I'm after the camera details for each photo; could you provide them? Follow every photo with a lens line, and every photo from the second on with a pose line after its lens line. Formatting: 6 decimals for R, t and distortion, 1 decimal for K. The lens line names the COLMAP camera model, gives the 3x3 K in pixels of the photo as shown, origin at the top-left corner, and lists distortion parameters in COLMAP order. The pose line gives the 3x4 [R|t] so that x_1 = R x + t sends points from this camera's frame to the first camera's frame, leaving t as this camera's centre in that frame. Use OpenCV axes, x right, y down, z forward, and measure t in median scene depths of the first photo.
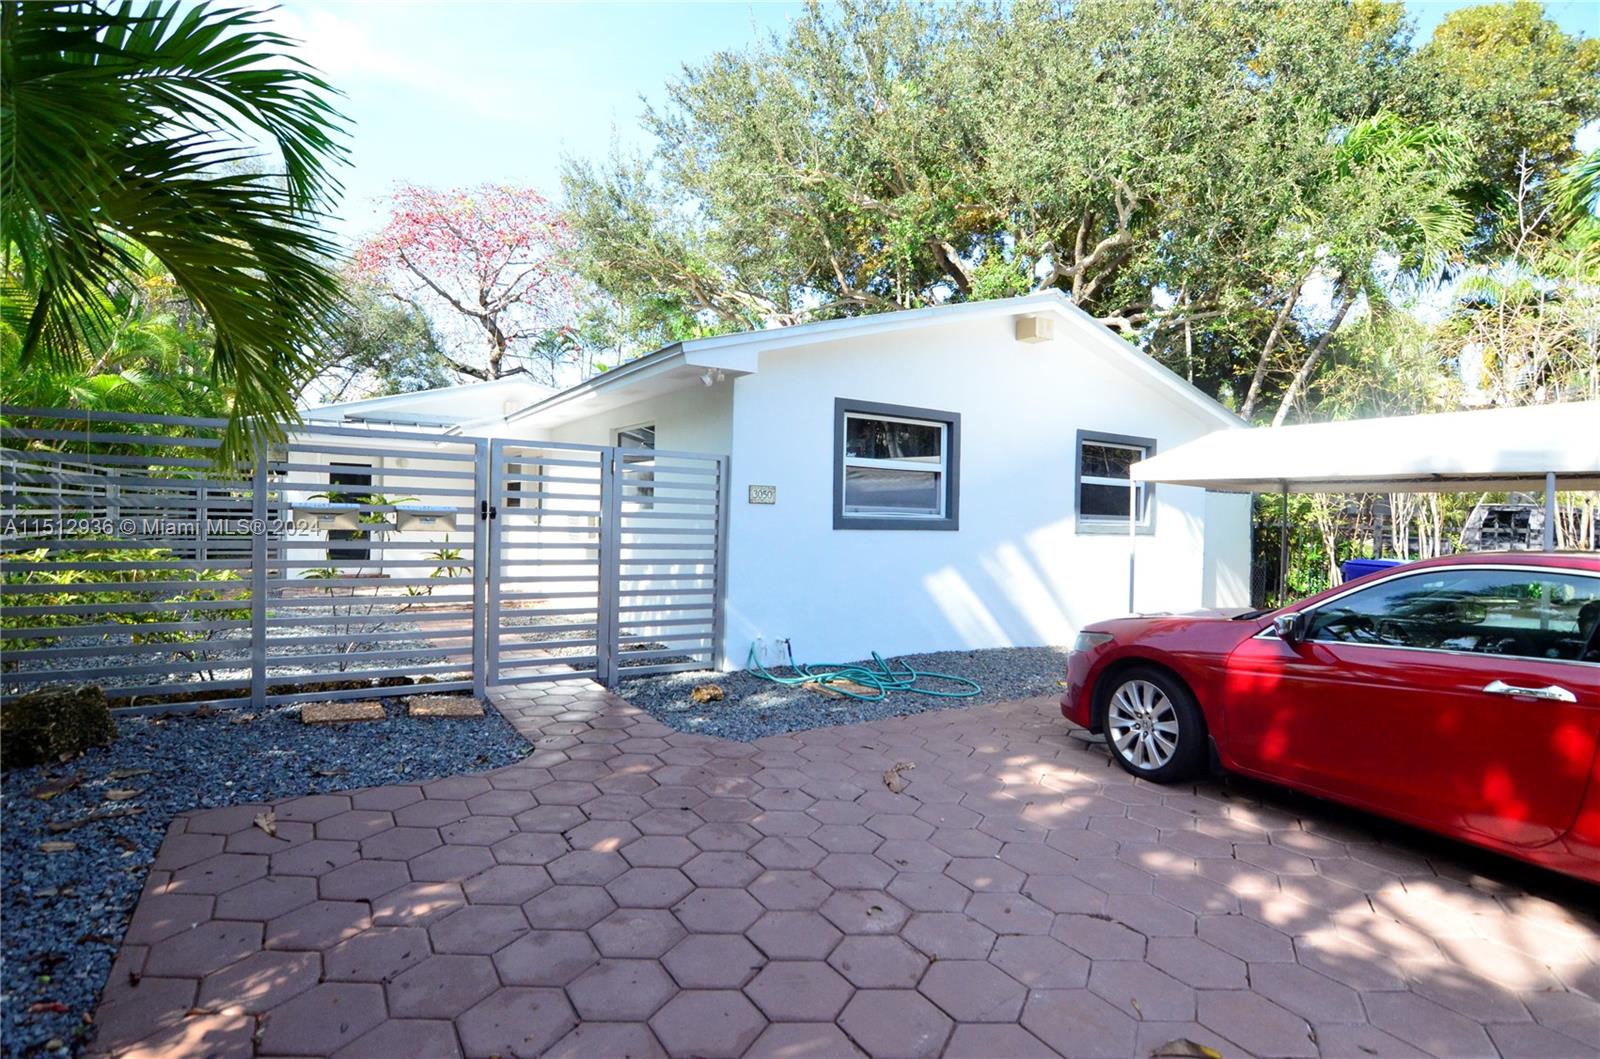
lens RADIAL K [[772.2, 0, 785.7], [0, 772.2, 529.3], [0, 0, 1]] dist [-0.039683, 0.013744]
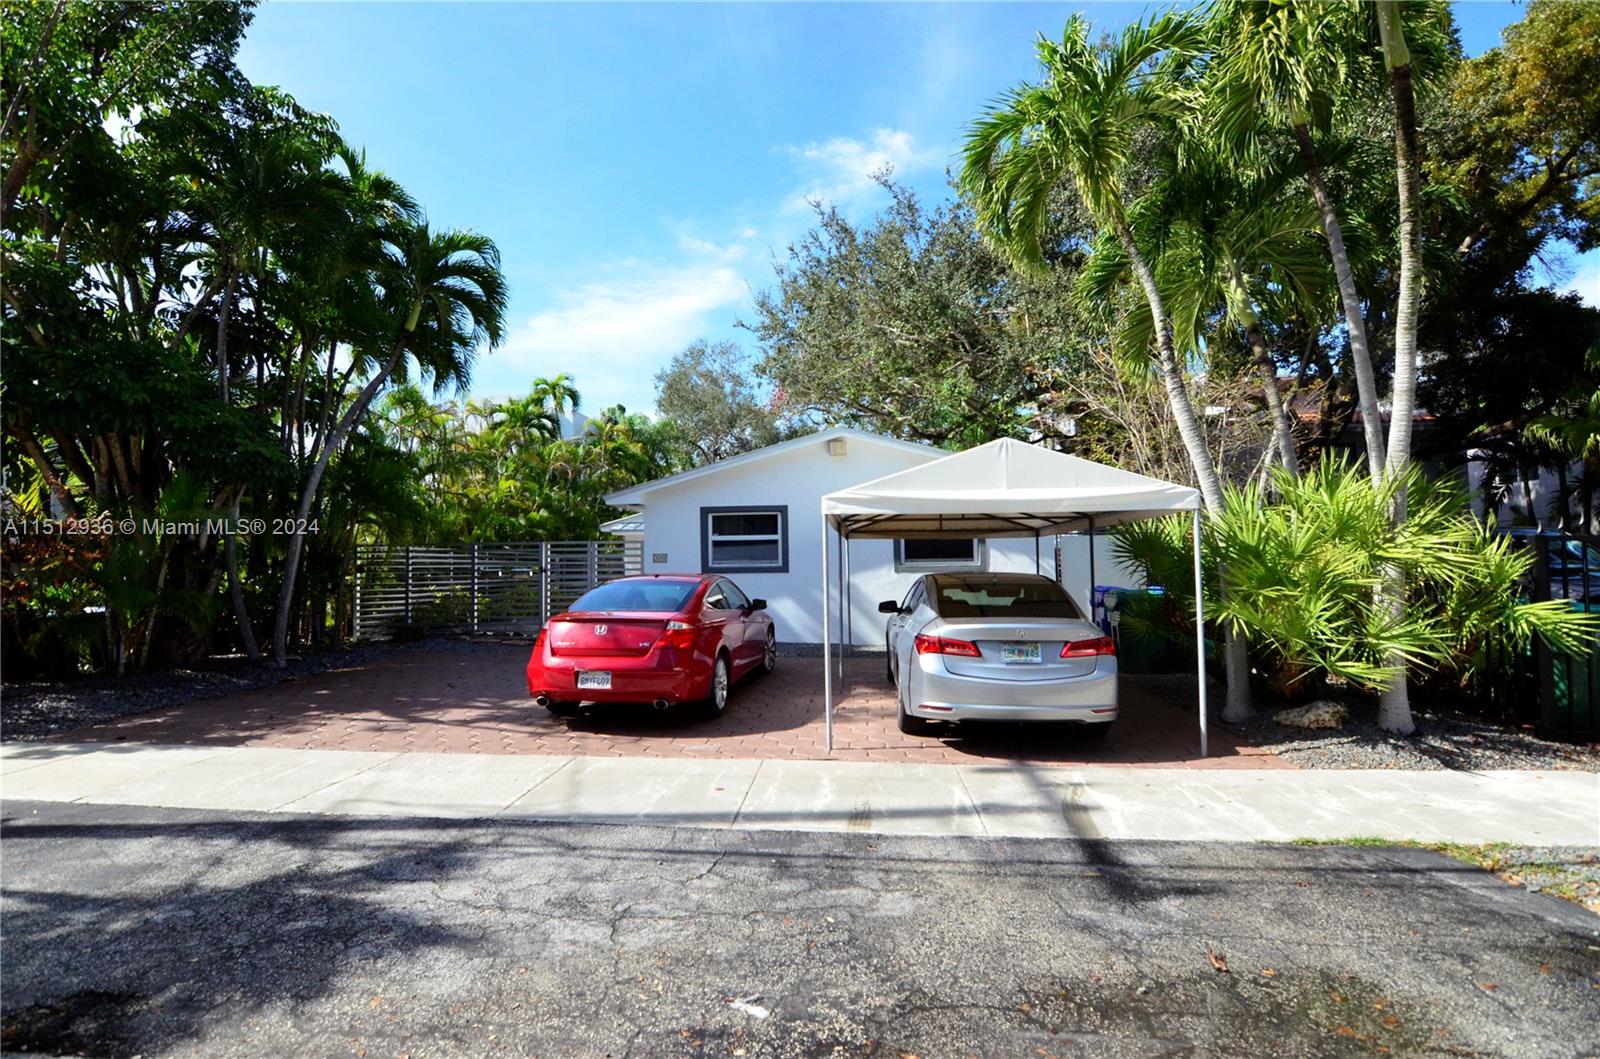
lens RADIAL K [[772.2, 0, 785.7], [0, 772.2, 529.3], [0, 0, 1]] dist [-0.039683, 0.013744]
pose [[0.783022, -0.065363, -0.618550, 1.301241], [0.021814, 0.996737, -0.077712, 0.040226], [0.621612, 0.047357, 0.781893, -0.365759]]
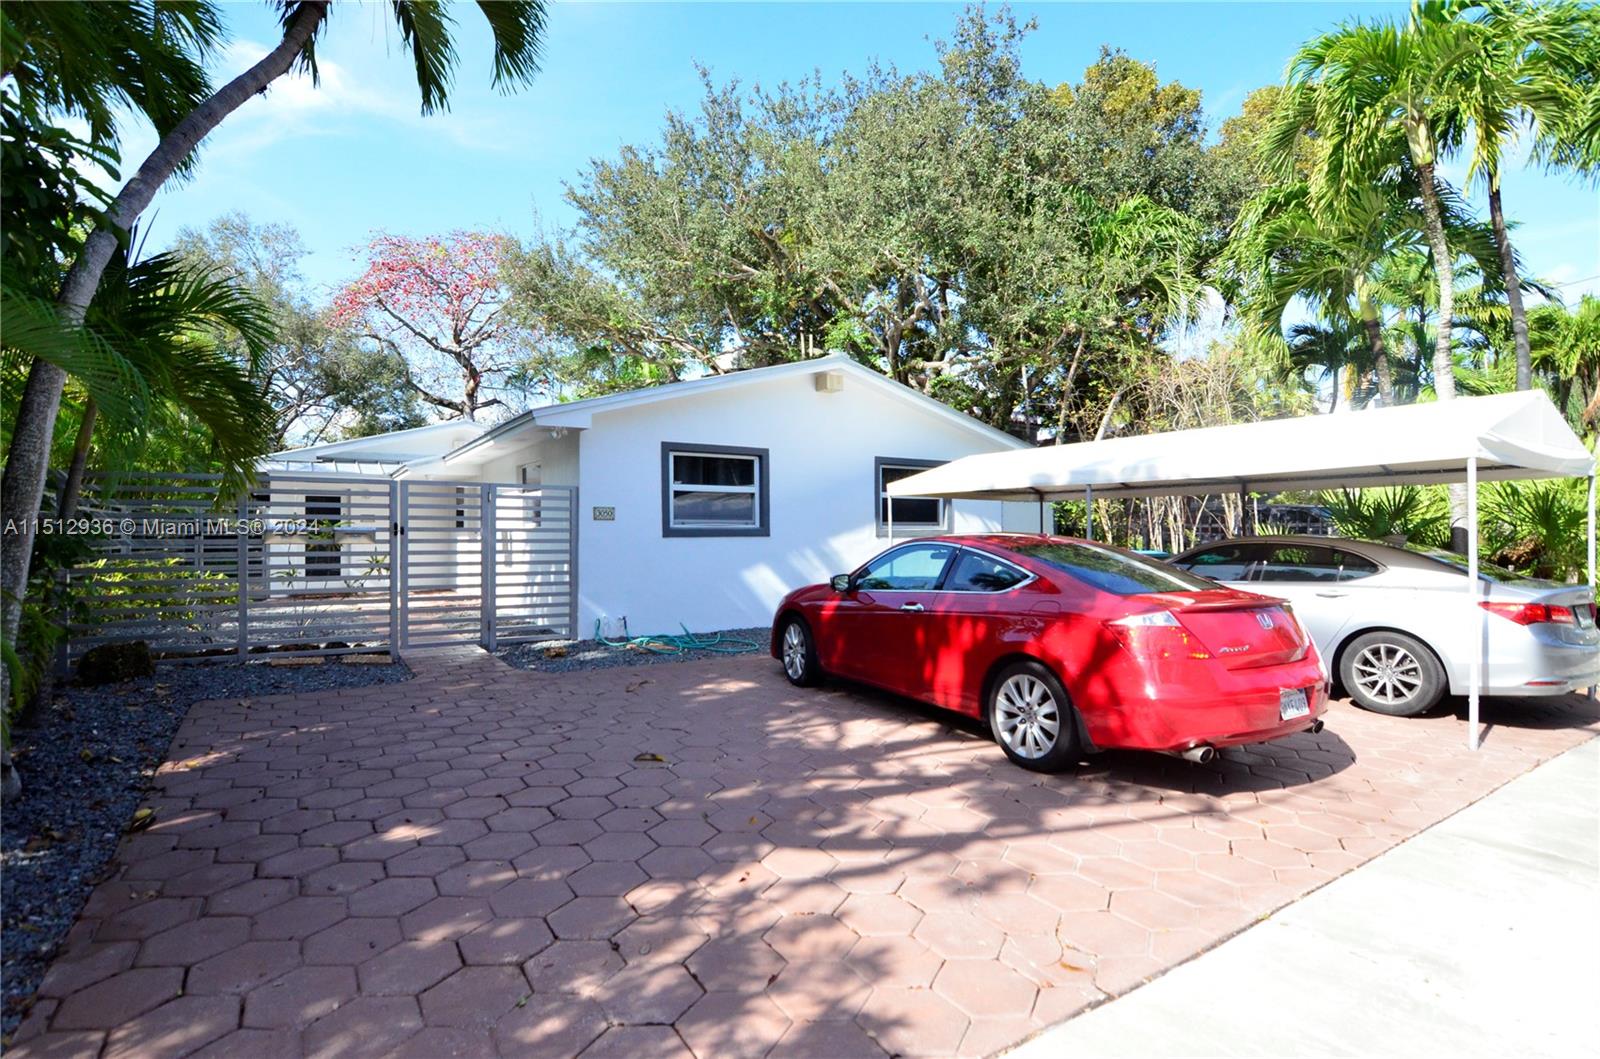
lens RADIAL K [[772.2, 0, 785.7], [0, 772.2, 529.3], [0, 0, 1]] dist [-0.039683, 0.013744]
pose [[0.999608, -0.026917, 0.007737, 0.242268], [0.027085, 0.999380, -0.022506, 0.020429], [-0.007126, 0.022707, 0.999717, -0.334336]]
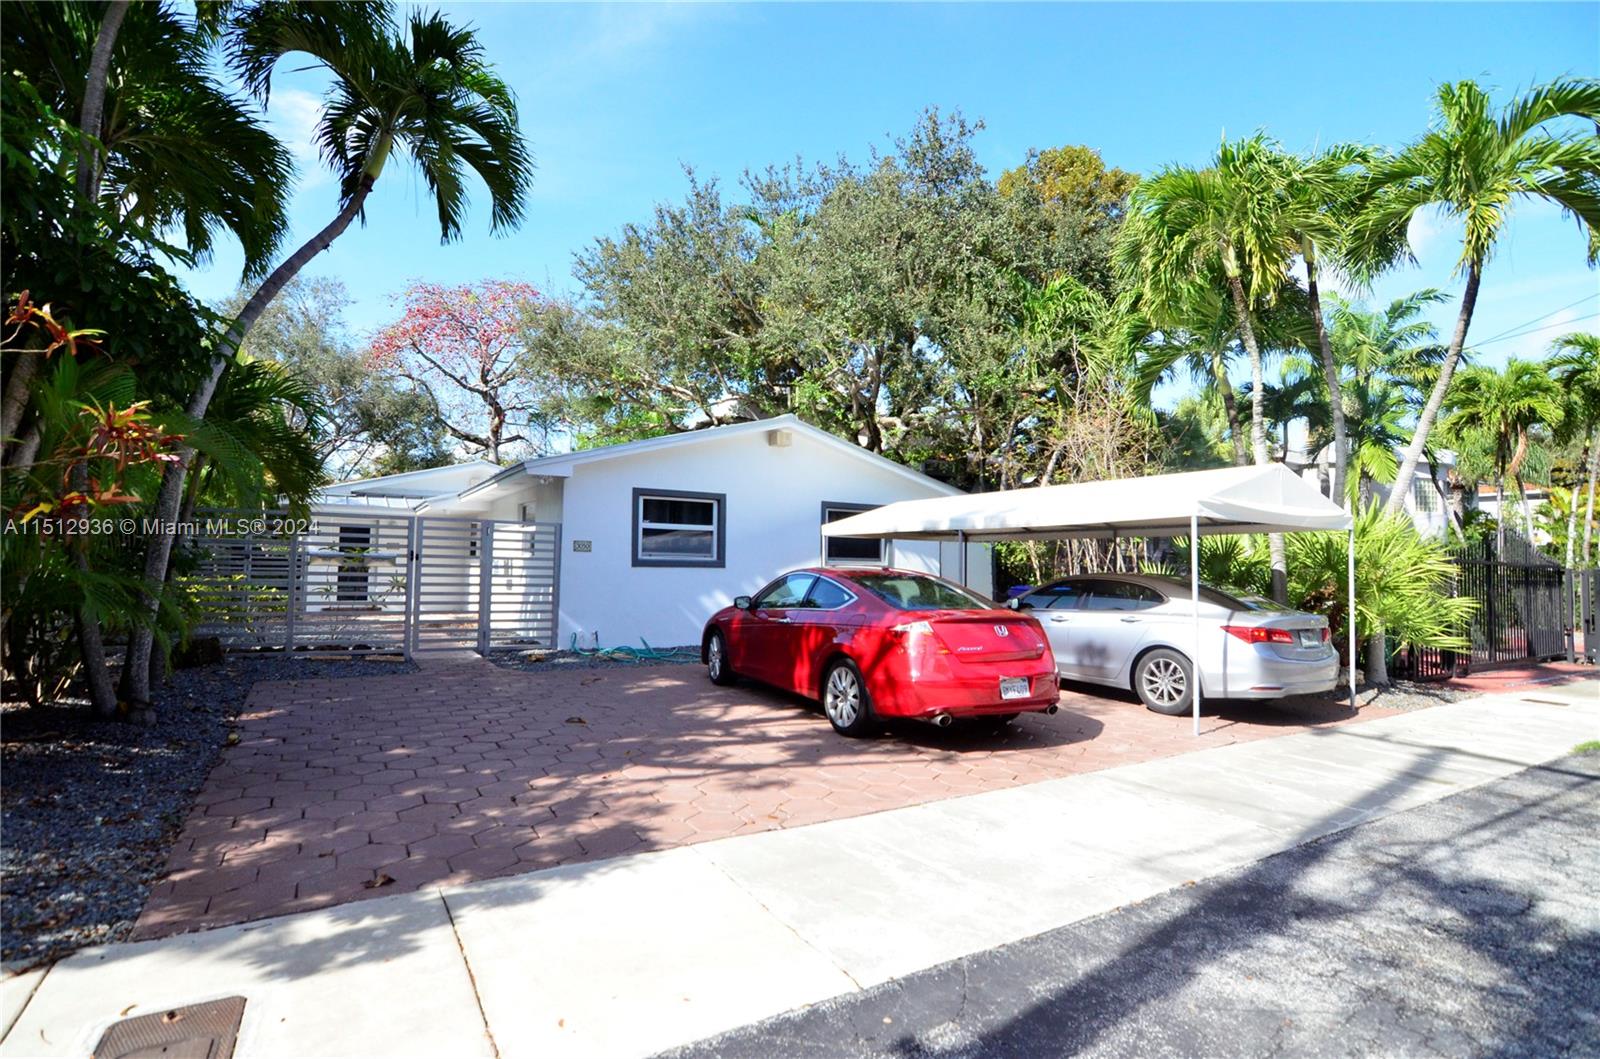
lens RADIAL K [[772.2, 0, 785.7], [0, 772.2, 529.3], [0, 0, 1]] dist [-0.039683, 0.013744]
pose [[0.999719, -0.009719, -0.021610, 0.383633], [0.008231, 0.997659, -0.067887, 0.031548], [0.022219, 0.067690, 0.997459, -0.577974]]
